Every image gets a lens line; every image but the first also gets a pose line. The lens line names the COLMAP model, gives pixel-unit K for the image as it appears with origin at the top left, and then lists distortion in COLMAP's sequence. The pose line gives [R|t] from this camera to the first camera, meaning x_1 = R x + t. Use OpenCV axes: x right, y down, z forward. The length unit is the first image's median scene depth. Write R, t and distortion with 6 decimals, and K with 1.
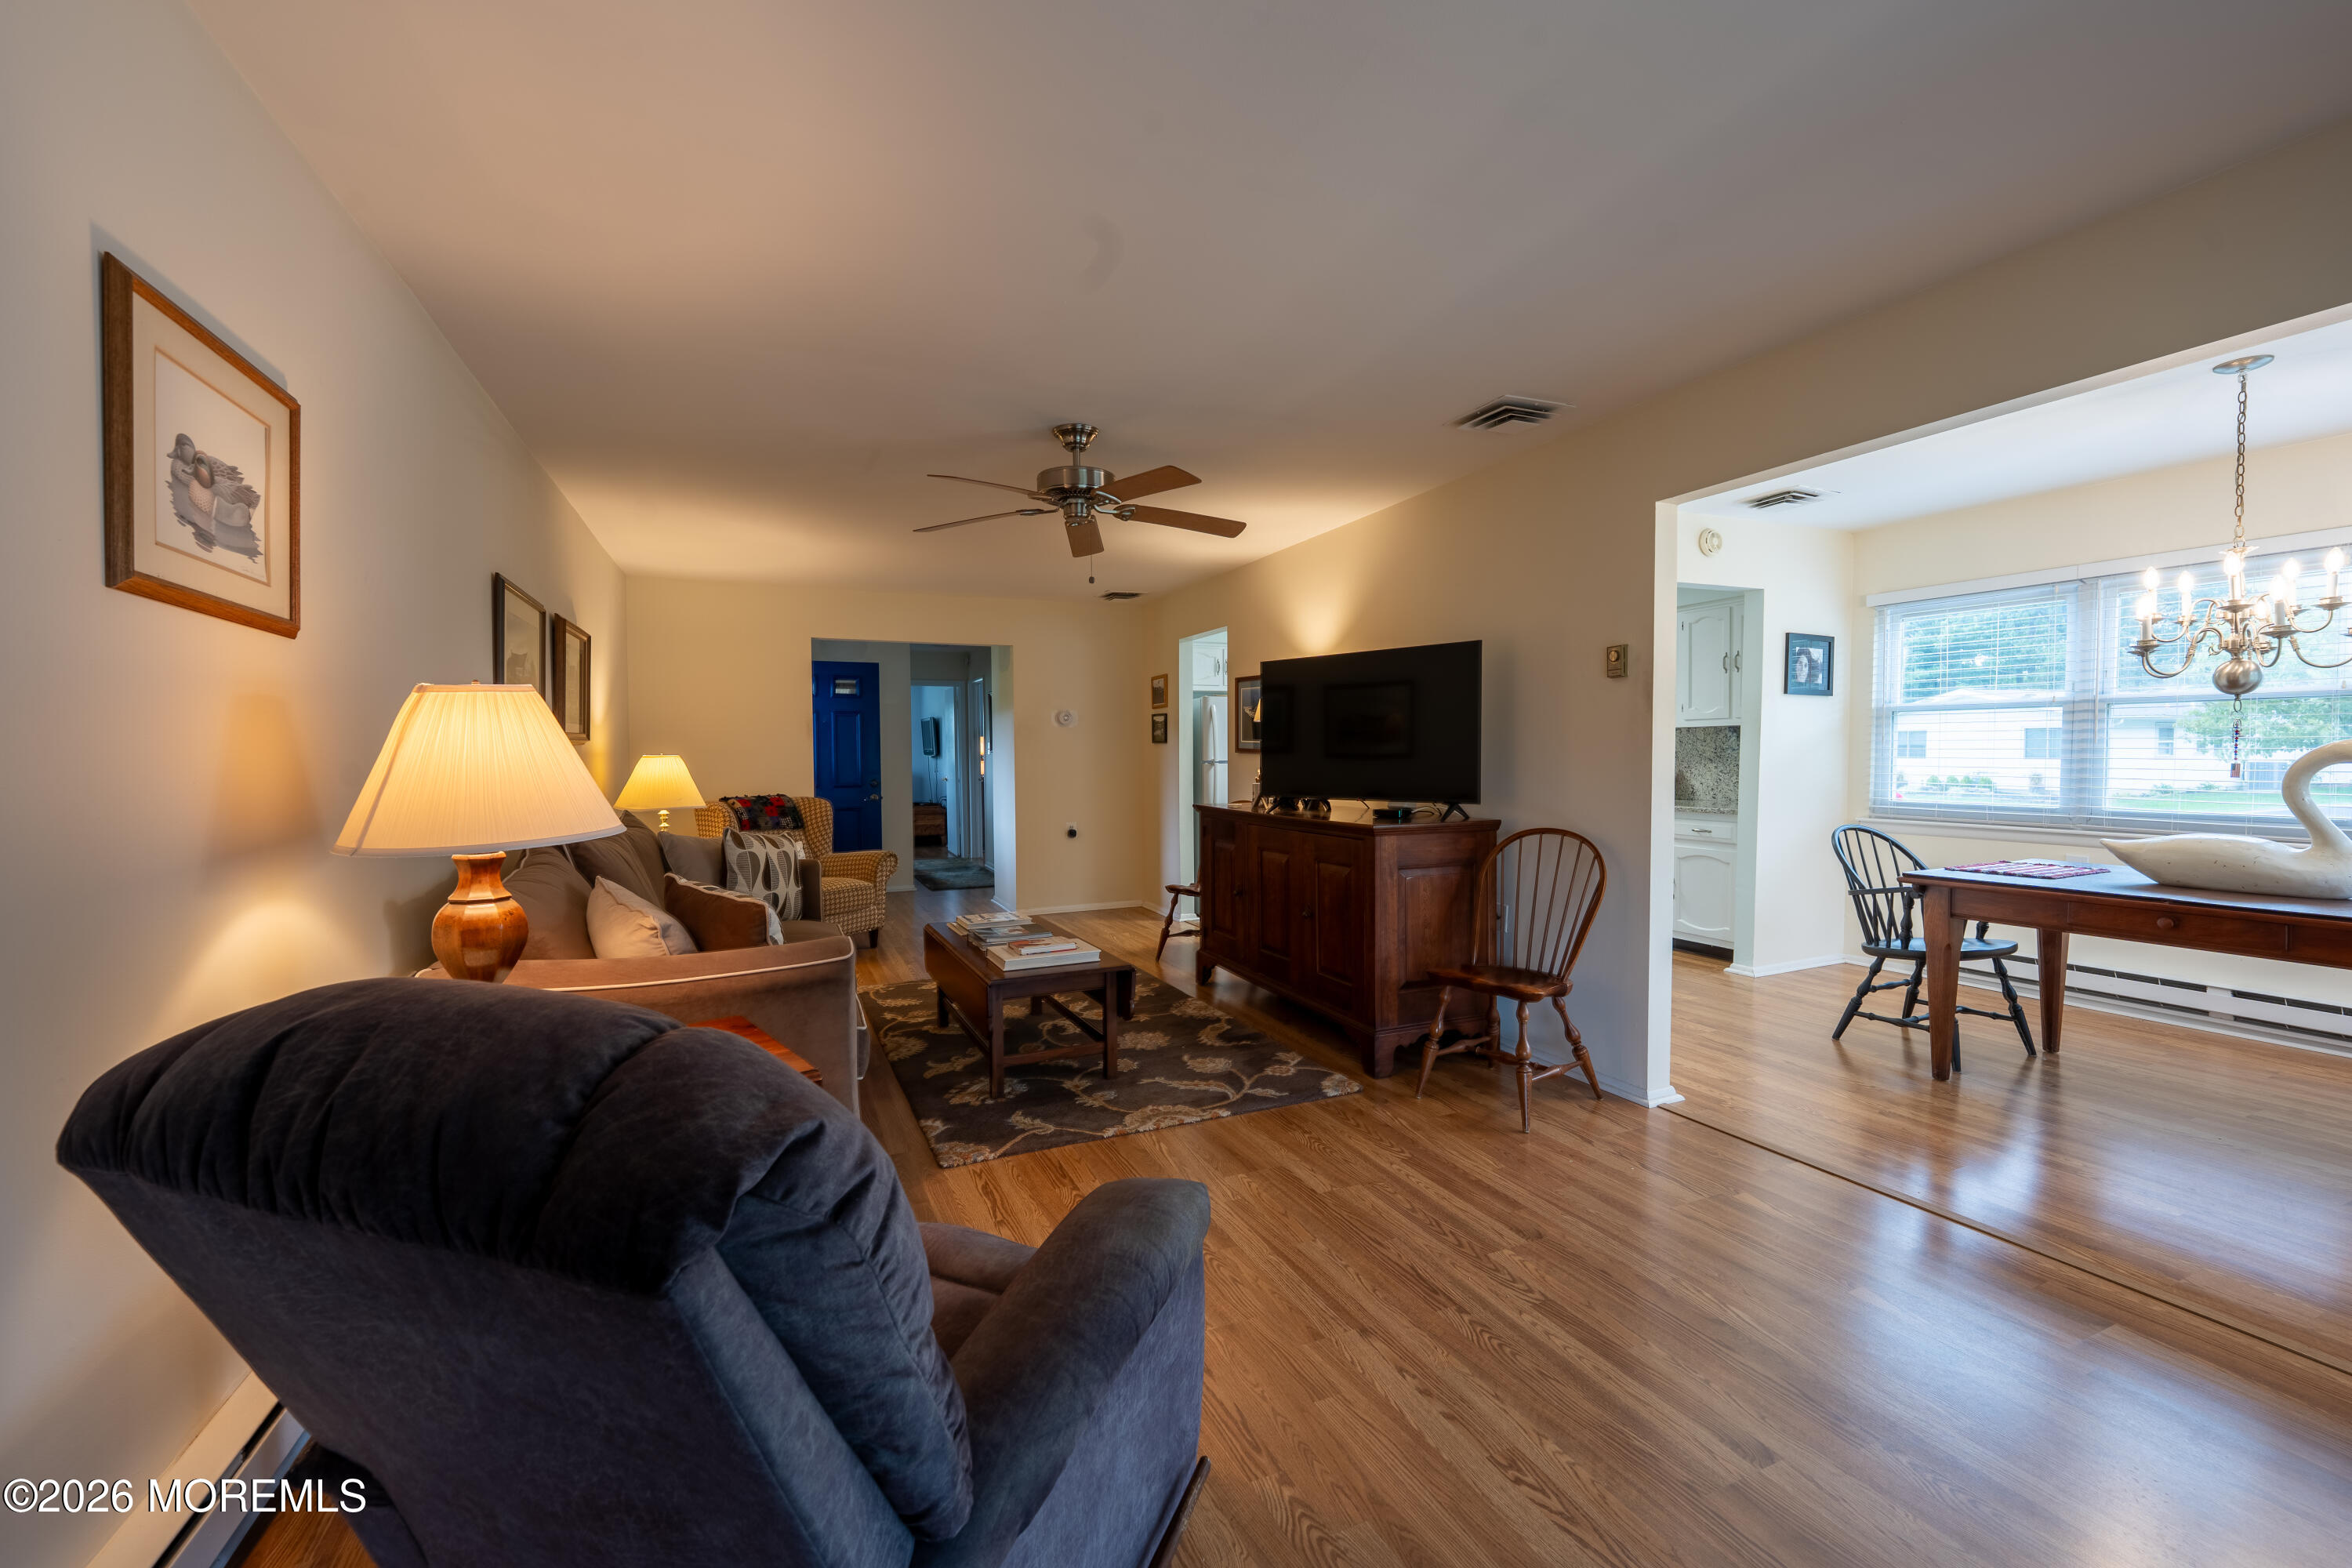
lens RADIAL K [[954.0, 0, 1162.8], [0, 954.0, 785.9], [0, 0, 1]] dist [-0.008459, -0.002382]
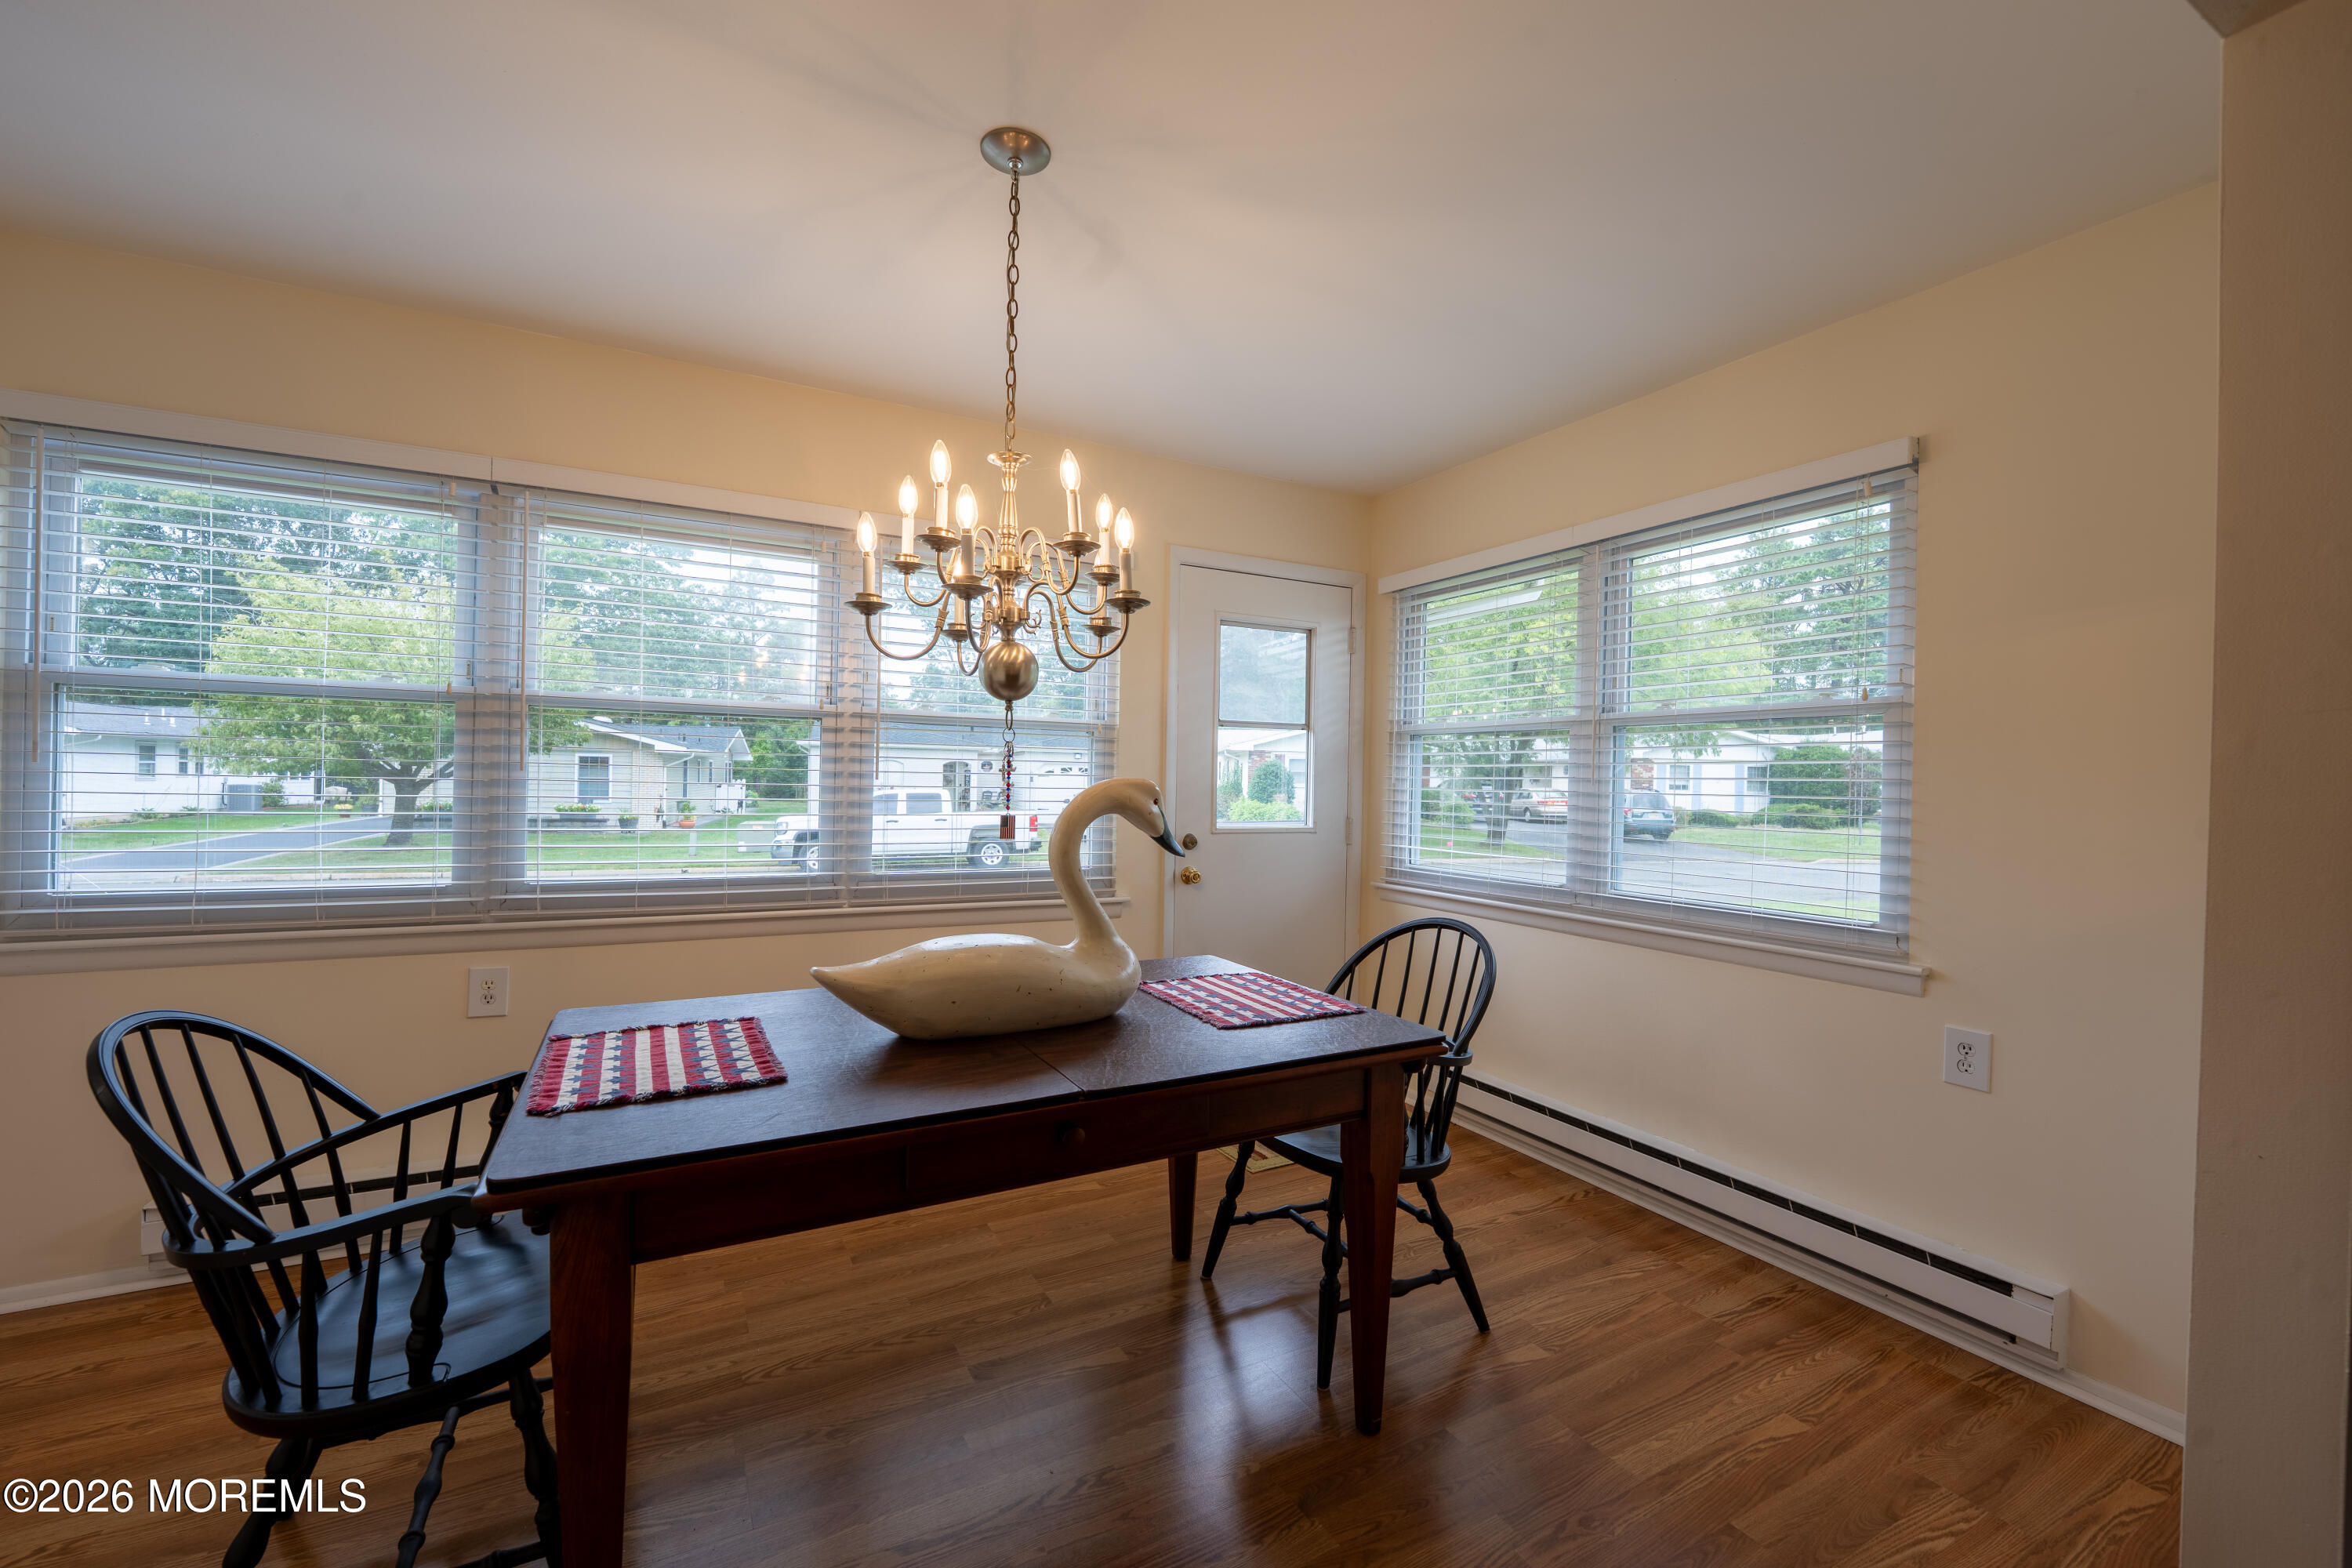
lens RADIAL K [[954.0, 0, 1168.1], [0, 954.0, 789.0], [0, 0, 1]] dist [-0.008459, -0.002382]
pose [[-0.092287, -0.000459, 0.995732, 0.416117], [0.019151, 0.999814, 0.002236, -0.031673], [-0.995548, 0.019276, -0.092261, 0.752211]]
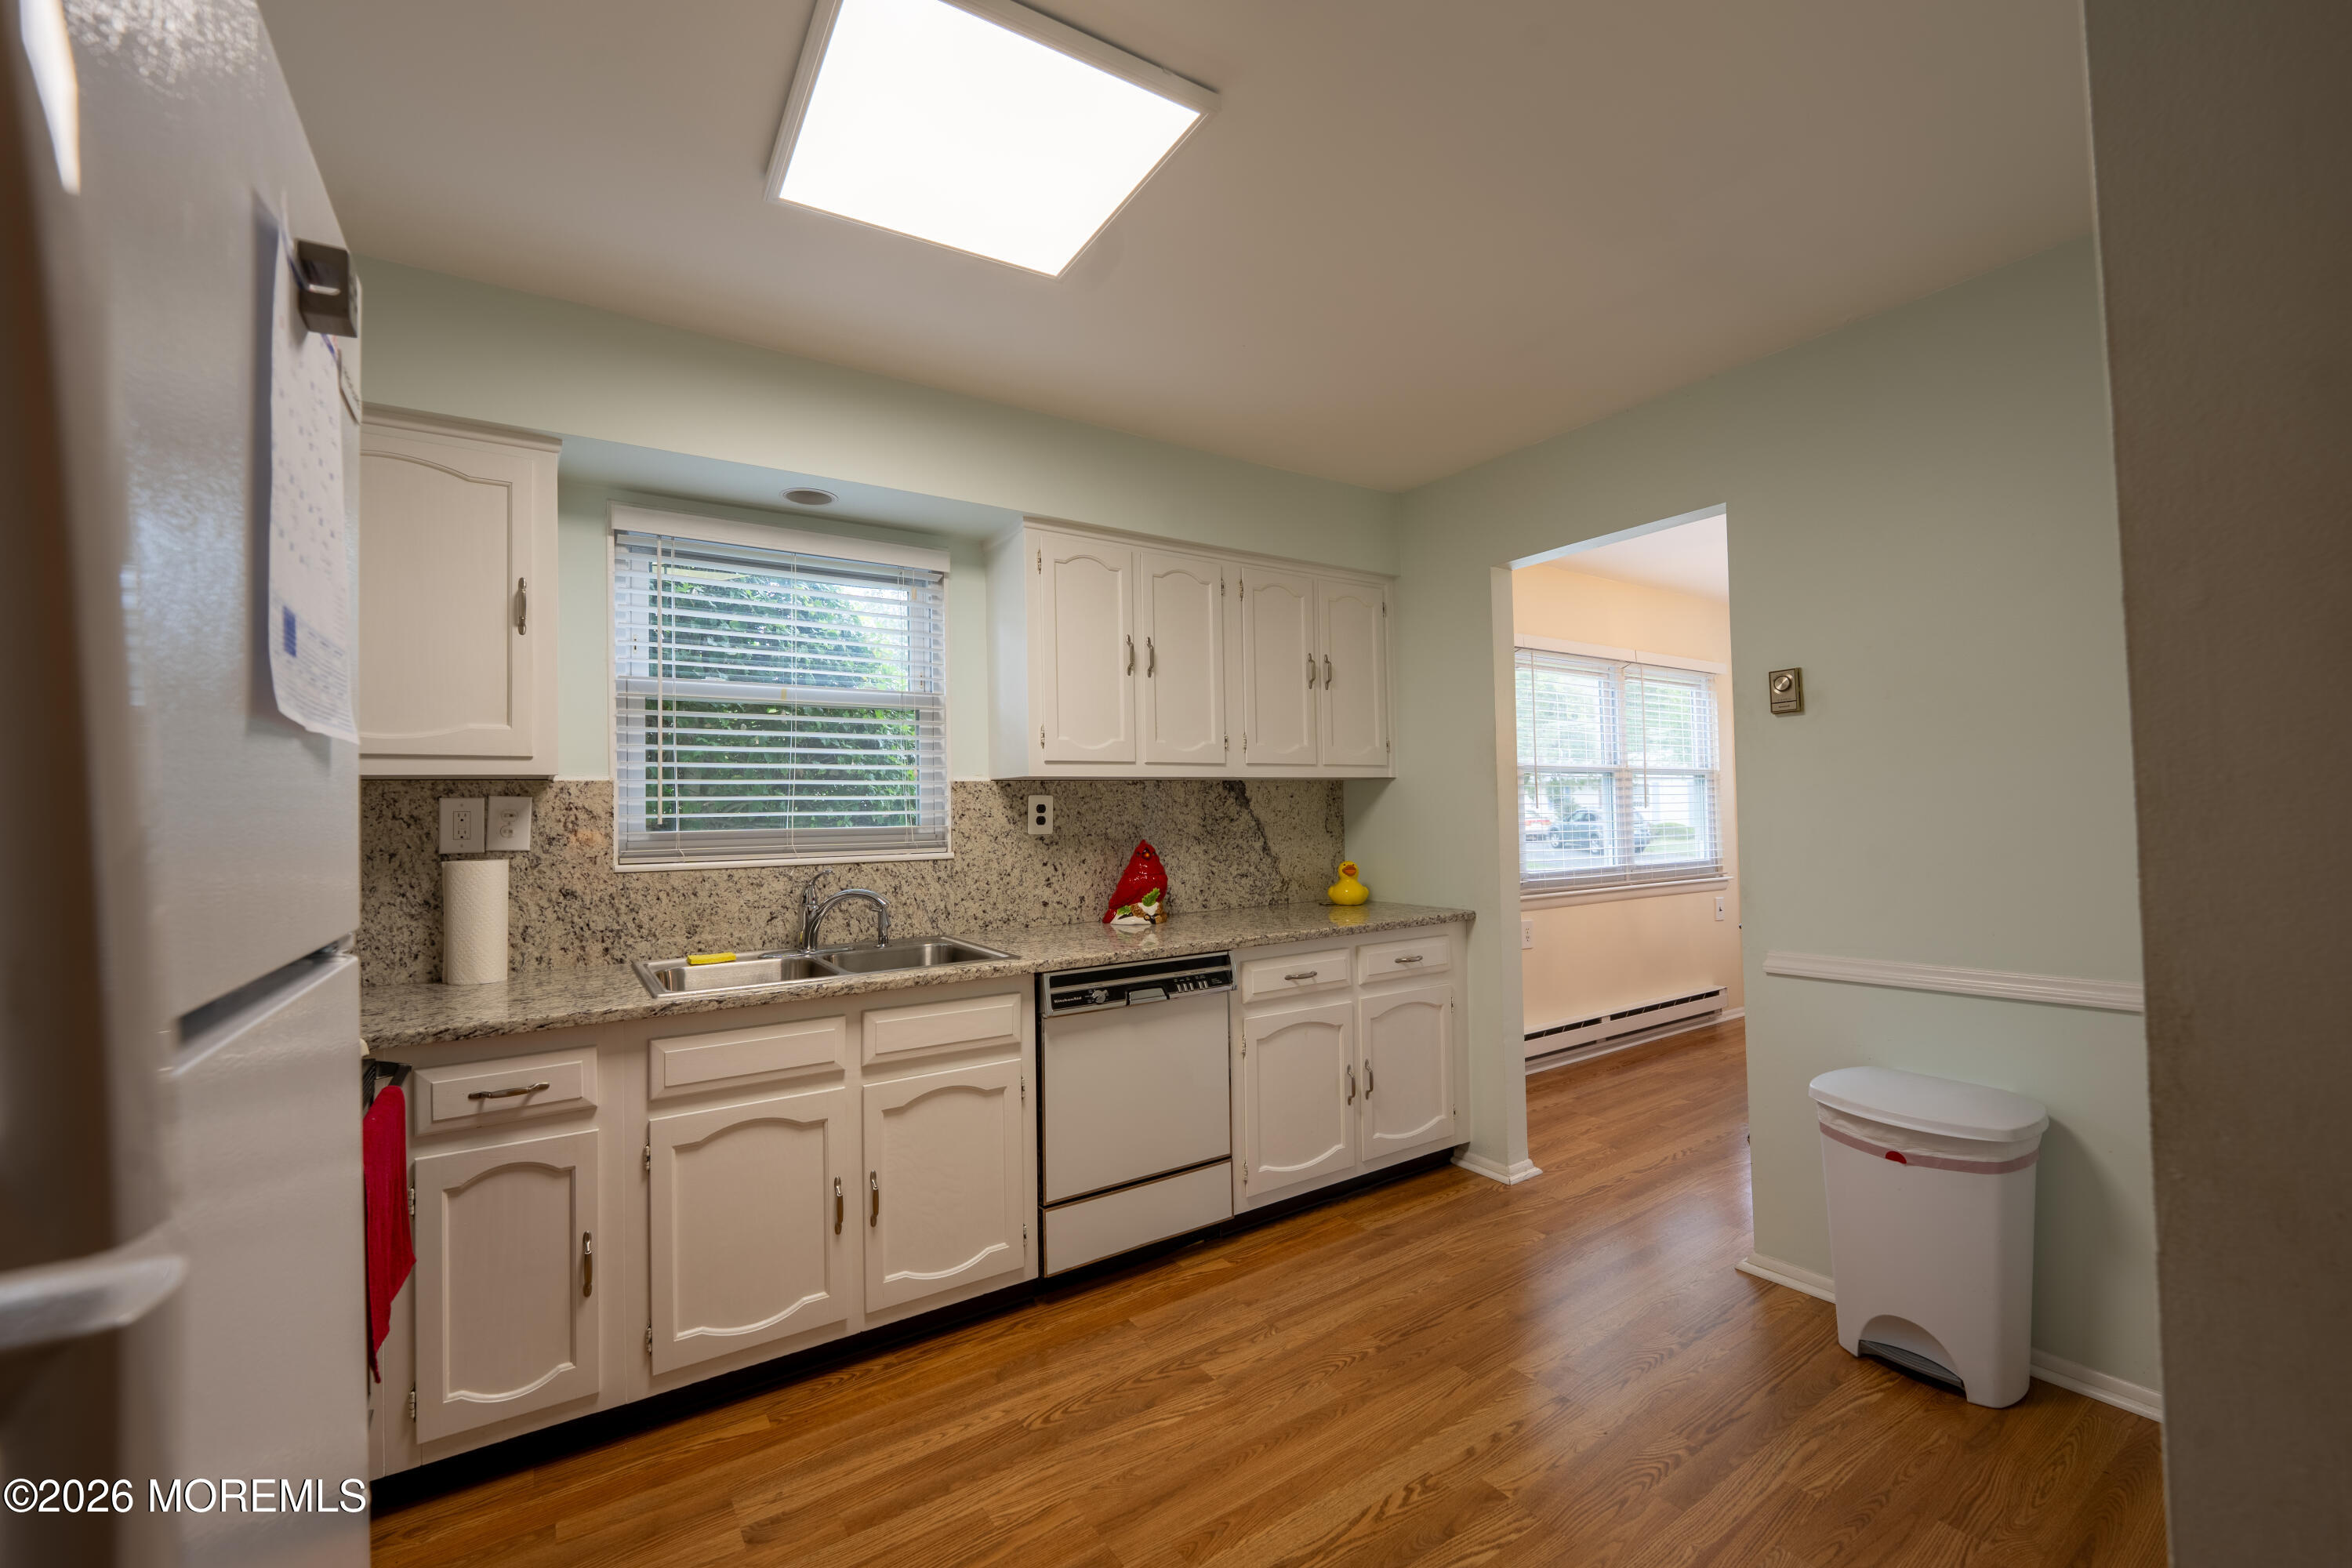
lens RADIAL K [[954.0, 0, 1176.6], [0, 954.0, 788.1], [0, 0, 1]] dist [-0.008459, -0.002382]
pose [[-0.191392, 0.041968, 0.980616, 0.041911], [0.055131, 0.997968, -0.031950, -0.064723], [-0.979964, 0.047947, -0.193317, 1.827641]]
